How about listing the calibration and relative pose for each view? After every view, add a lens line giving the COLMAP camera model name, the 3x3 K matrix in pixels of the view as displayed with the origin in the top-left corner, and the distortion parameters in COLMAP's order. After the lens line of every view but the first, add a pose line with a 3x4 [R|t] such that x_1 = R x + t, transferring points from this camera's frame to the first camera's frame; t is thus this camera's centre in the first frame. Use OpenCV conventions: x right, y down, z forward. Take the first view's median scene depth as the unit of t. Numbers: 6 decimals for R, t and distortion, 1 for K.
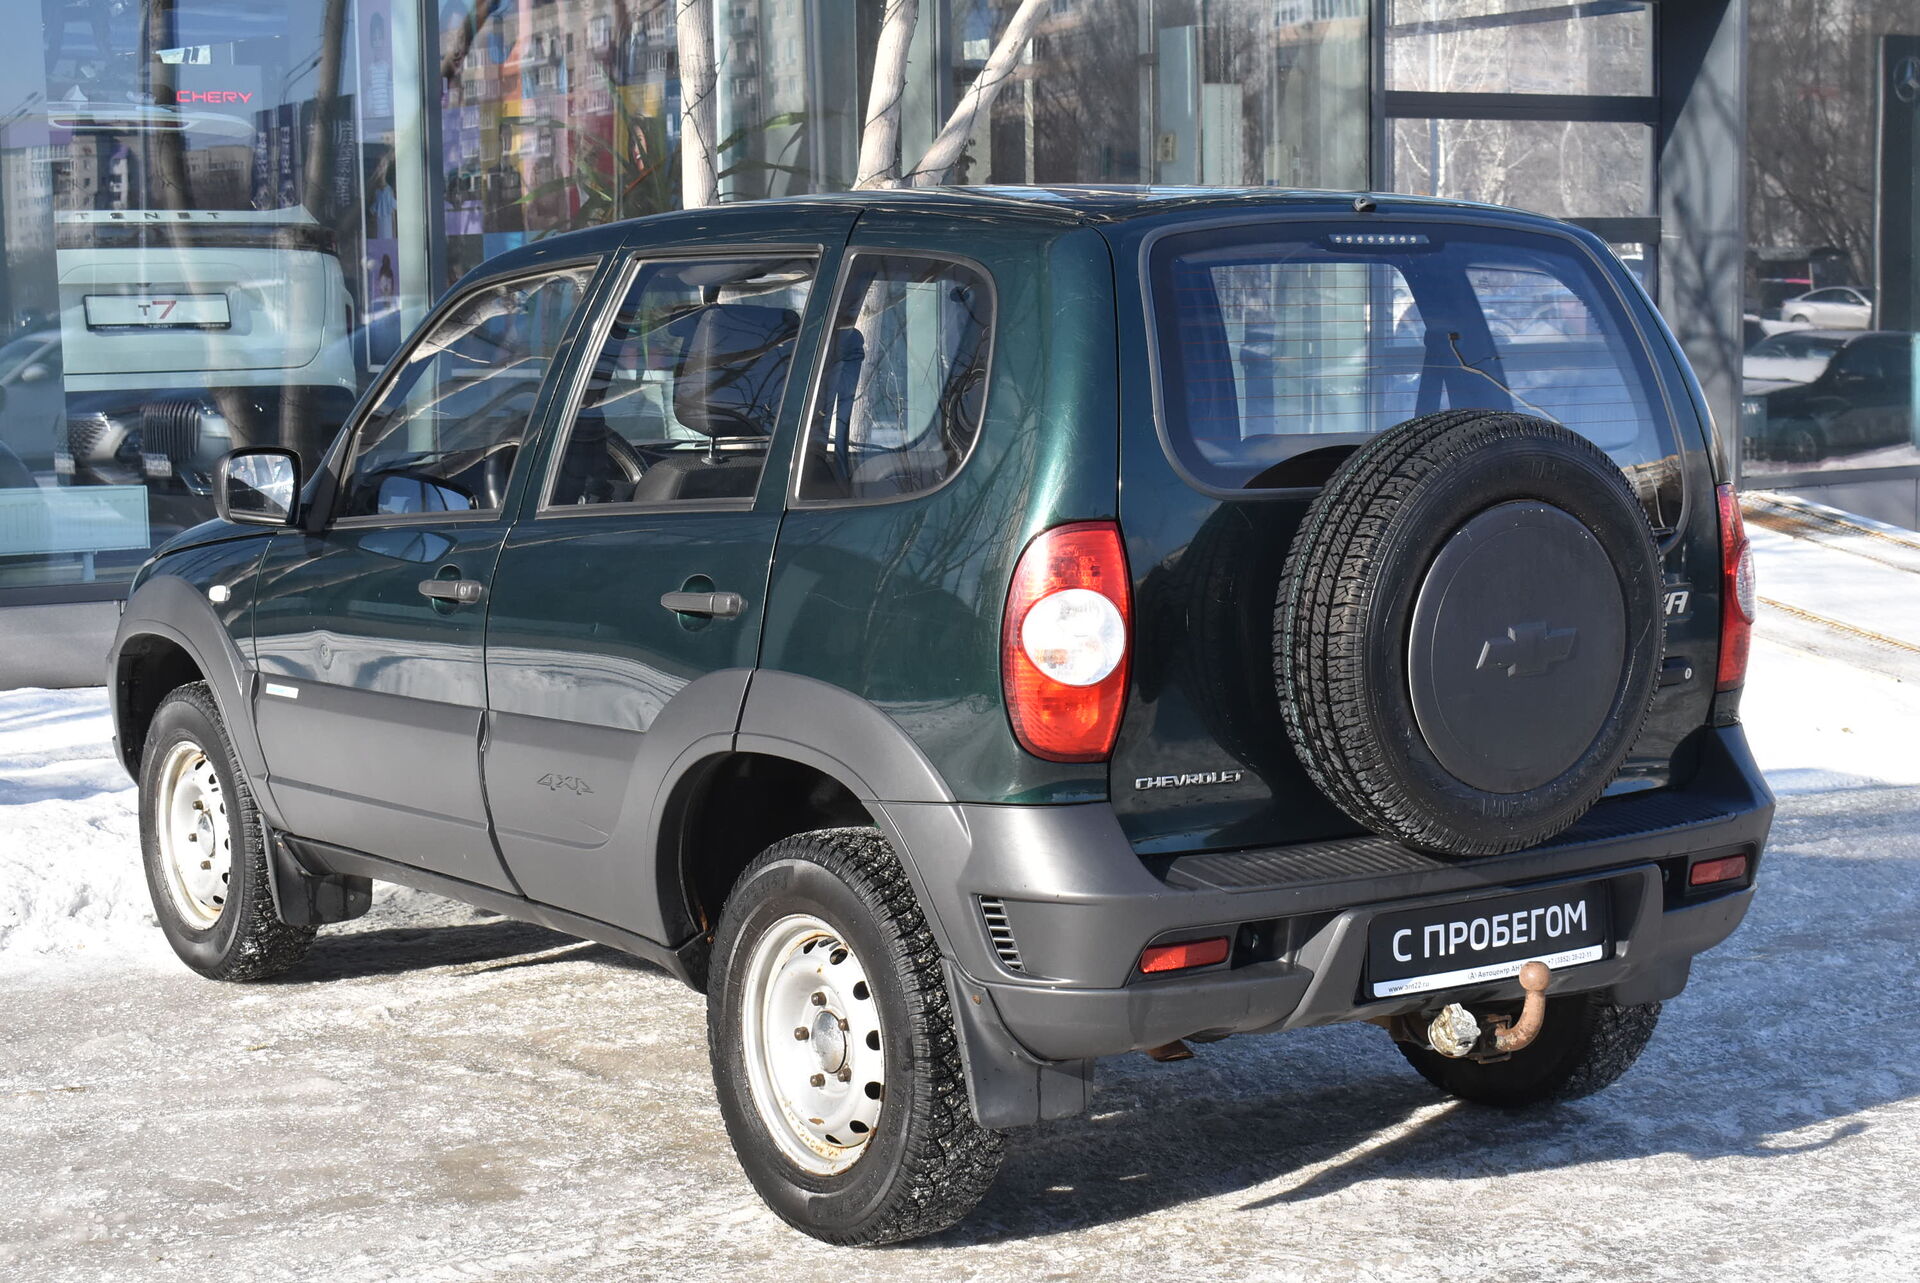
lens RADIAL K [[3319.0, 0, 960.0], [0, 3319.0, 641.5], [0, 0, 1]] dist [0.018457, 0.093098]
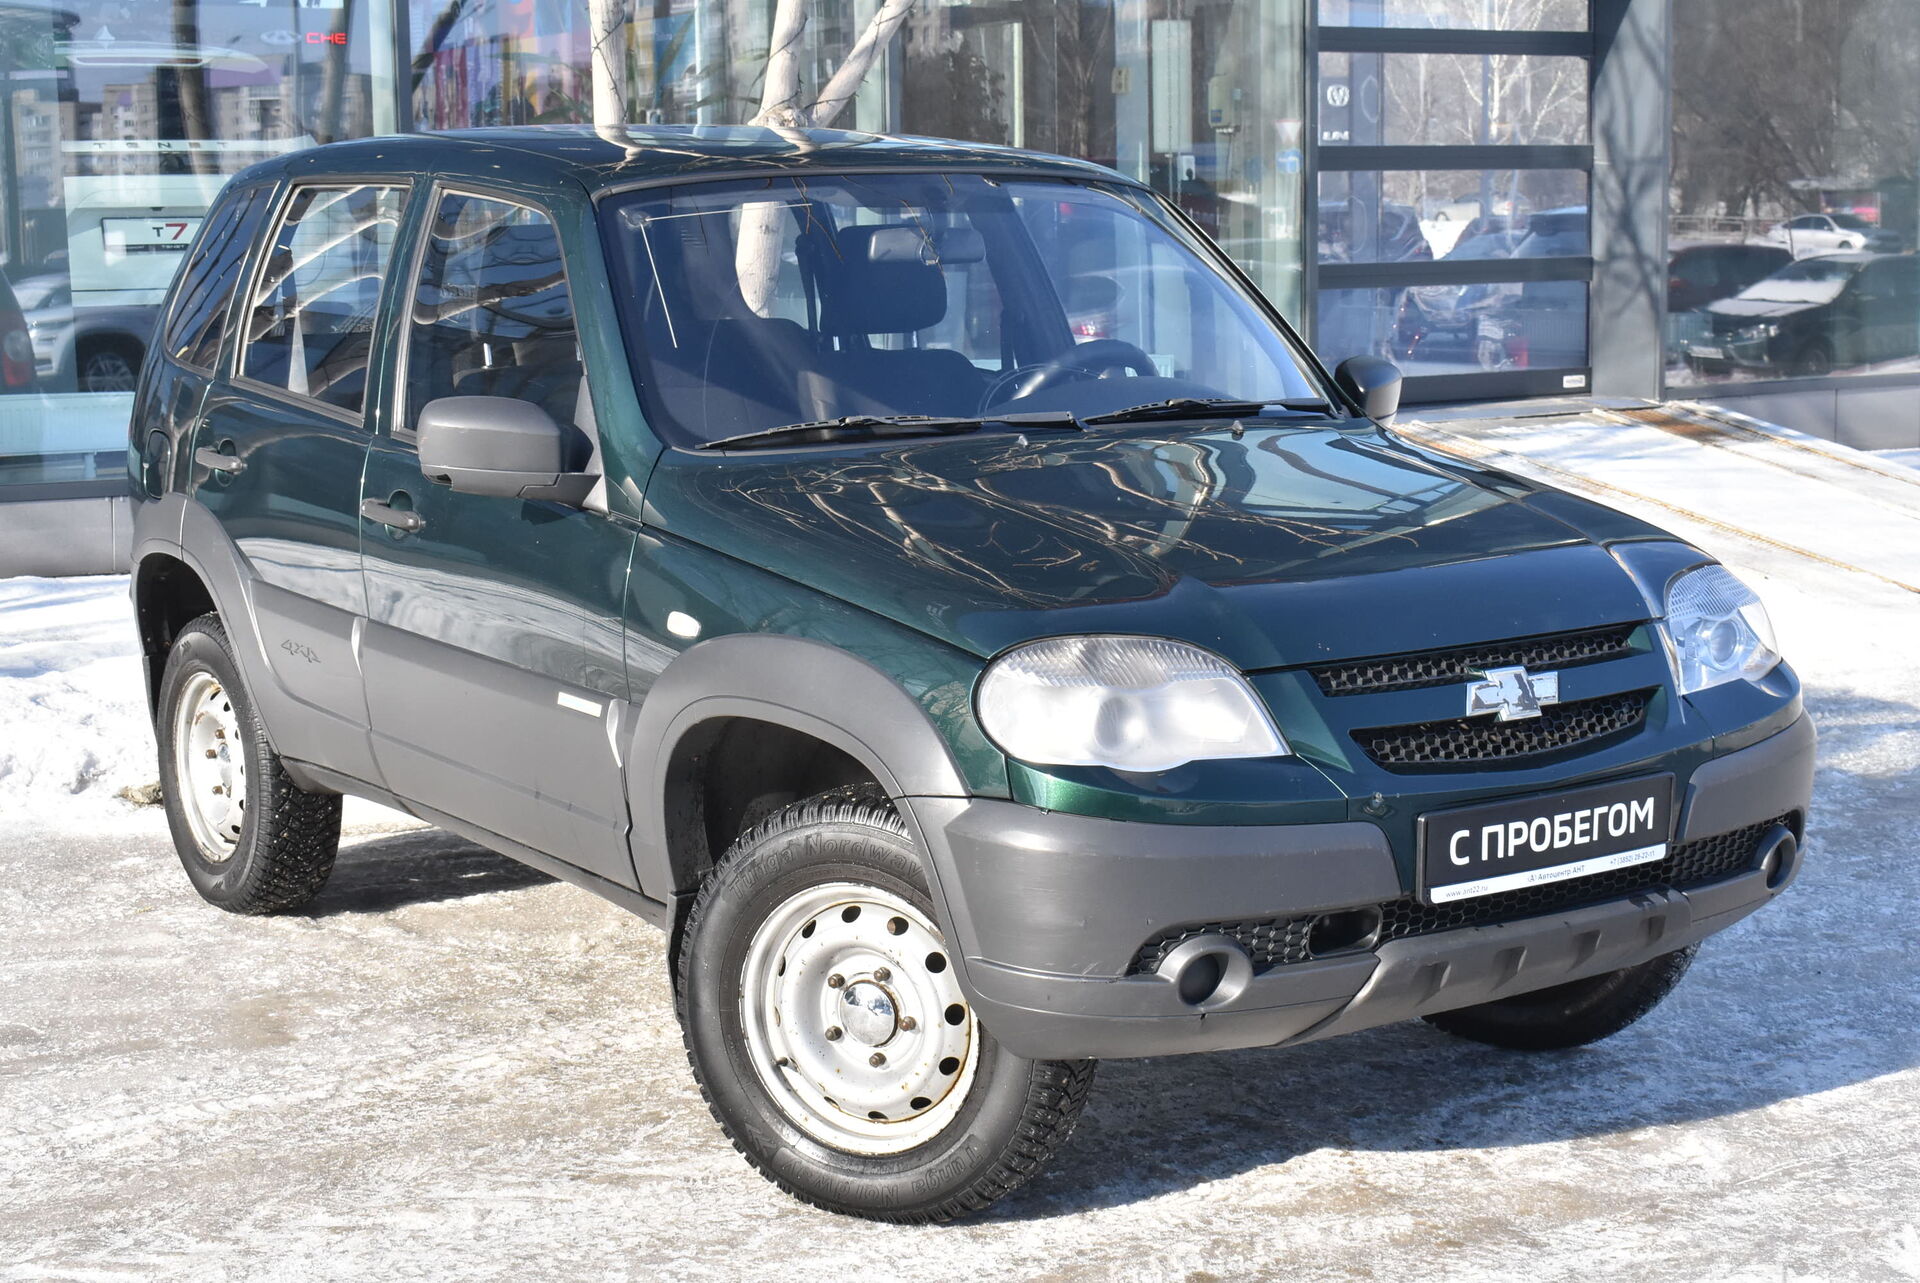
lens RADIAL K [[3039.3, 0, 960.0], [0, 3039.3, 641.5], [0, 0, 1]] dist [-0.005357, 0.073445]
pose [[0.998957, 0.005534, -0.045316, 0.110614], [-0.003995, 0.999415, 0.033976, 0.000192], [0.045478, -0.033759, 0.998395, 0.013250]]
